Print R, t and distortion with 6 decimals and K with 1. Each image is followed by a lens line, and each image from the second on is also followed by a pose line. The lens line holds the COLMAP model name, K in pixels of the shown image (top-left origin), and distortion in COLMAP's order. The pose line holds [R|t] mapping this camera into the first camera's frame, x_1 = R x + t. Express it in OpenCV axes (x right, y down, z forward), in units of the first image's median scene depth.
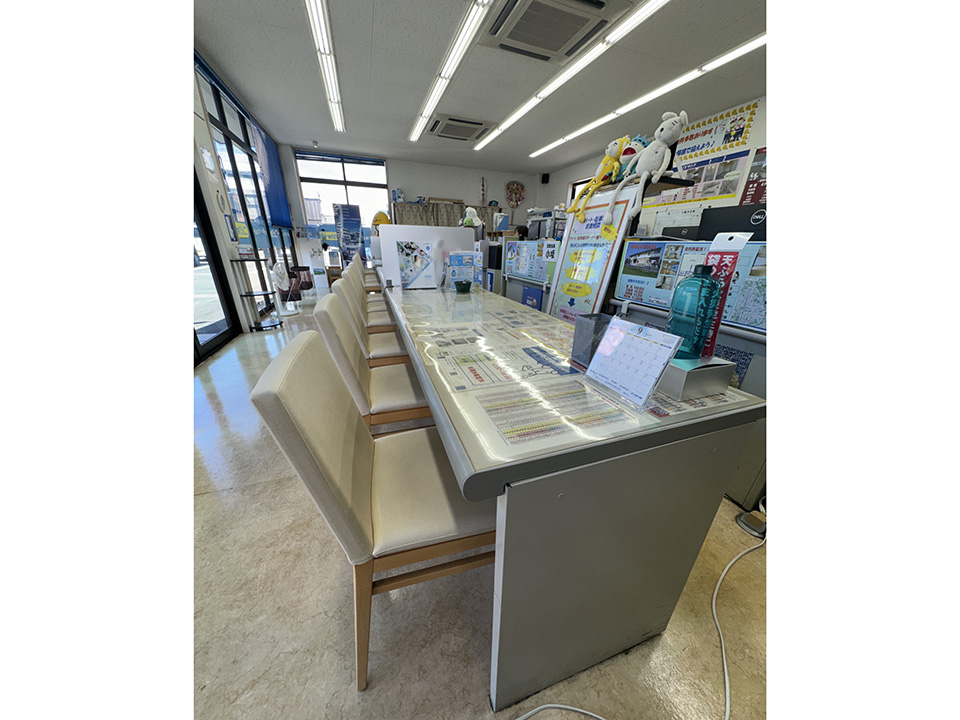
lens RADIAL K [[305.3, 0, 482.7], [0, 305.3, 377.9], [0, 0, 1]] dist [-0.000222, -0.000009]
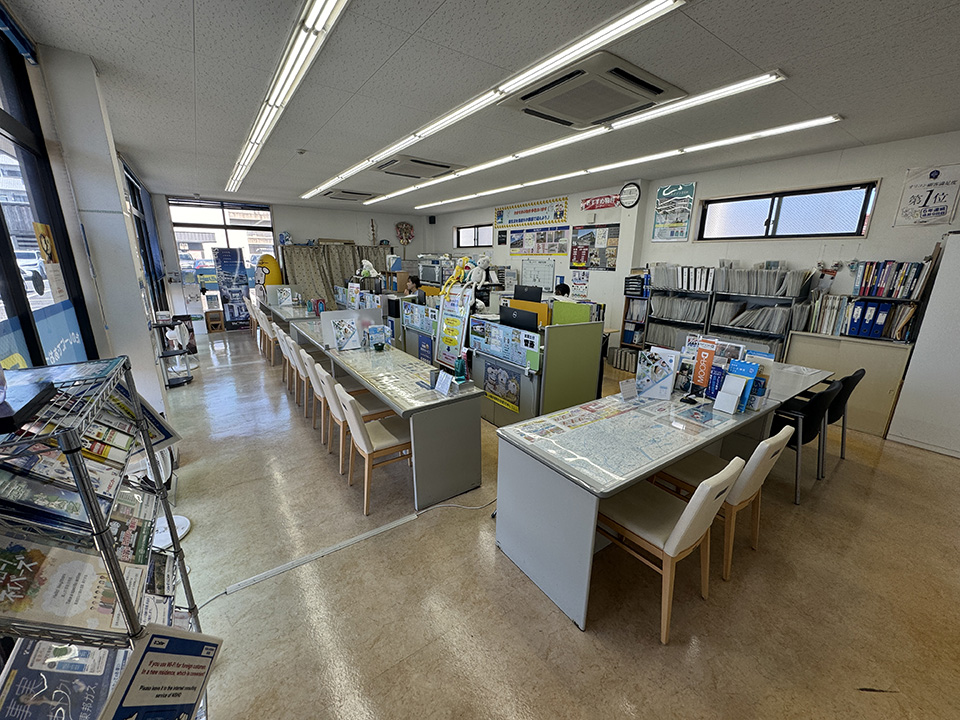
lens RADIAL K [[383.1, 0, 480.0], [0, 383.1, 360.0], [0, 0, 1]] dist [-0.000211, -0.000035]
pose [[0.963211, -0.084808, 0.255014, -0.032577], [0.120040, 0.984752, -0.125910, 0.040525], [-0.240447, 0.151890, 0.958705, -0.478977]]
